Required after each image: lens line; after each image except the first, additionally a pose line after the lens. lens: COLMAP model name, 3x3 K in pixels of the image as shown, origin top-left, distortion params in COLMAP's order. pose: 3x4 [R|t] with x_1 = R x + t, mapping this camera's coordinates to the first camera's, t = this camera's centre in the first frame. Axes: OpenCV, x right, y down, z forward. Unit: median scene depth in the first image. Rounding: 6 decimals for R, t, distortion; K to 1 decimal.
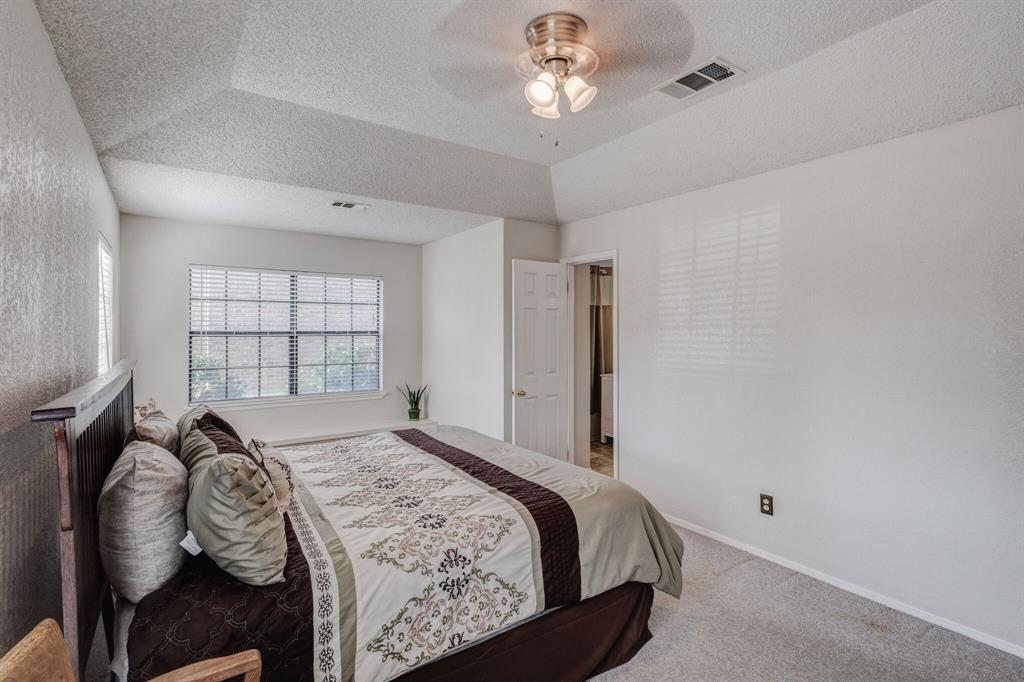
lens RADIAL K [[493.8, 0, 515.9], [0, 493.8, 323.3], [0, 0, 1]] dist [0.001129, 0.000130]
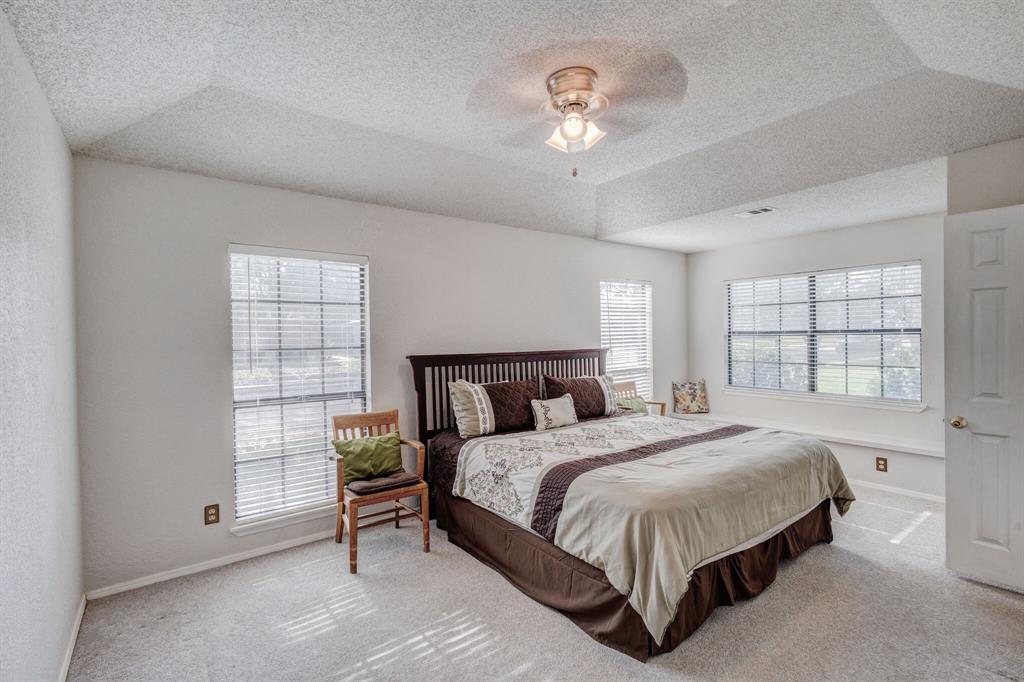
lens RADIAL K [[478.2, 0, 509.4], [0, 478.2, 337.0], [0, 0, 1]] dist [-0.000278, -0.000029]
pose [[0.018562, 0.003082, -0.999823, 0.864942], [0.027569, 0.999613, 0.003593, 0.015326], [0.999448, -0.027631, 0.018470, 0.563402]]
